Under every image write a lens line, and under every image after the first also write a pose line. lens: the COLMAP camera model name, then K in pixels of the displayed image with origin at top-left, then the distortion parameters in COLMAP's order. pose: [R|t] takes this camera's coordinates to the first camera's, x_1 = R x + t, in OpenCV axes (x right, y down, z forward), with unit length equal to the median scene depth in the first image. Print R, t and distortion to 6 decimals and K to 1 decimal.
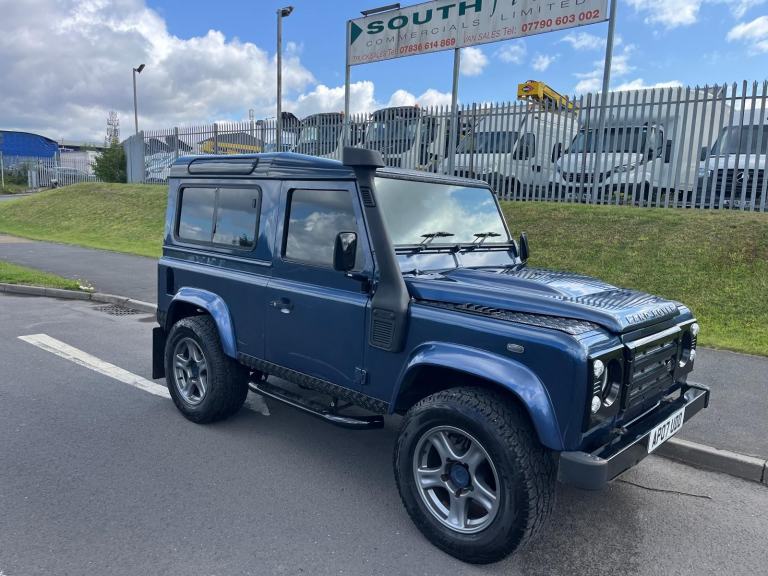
lens RADIAL K [[580.9, 0, 379.7], [0, 580.9, 285.9], [0, 0, 1]] dist [0.079058, -0.103902]
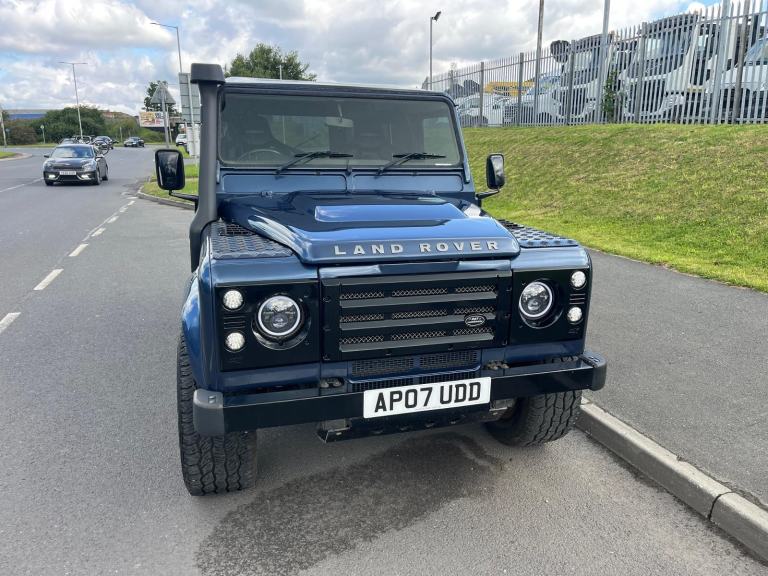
lens RADIAL K [[578.2, 0, 385.9], [0, 578.2, 285.0], [0, 0, 1]] dist [0.083491, -0.124755]
pose [[0.857685, 0.086428, -0.506860, 0.516159], [-0.039634, 0.993952, 0.102418, 0.012656], [0.512646, -0.067753, 0.855923, 0.208297]]
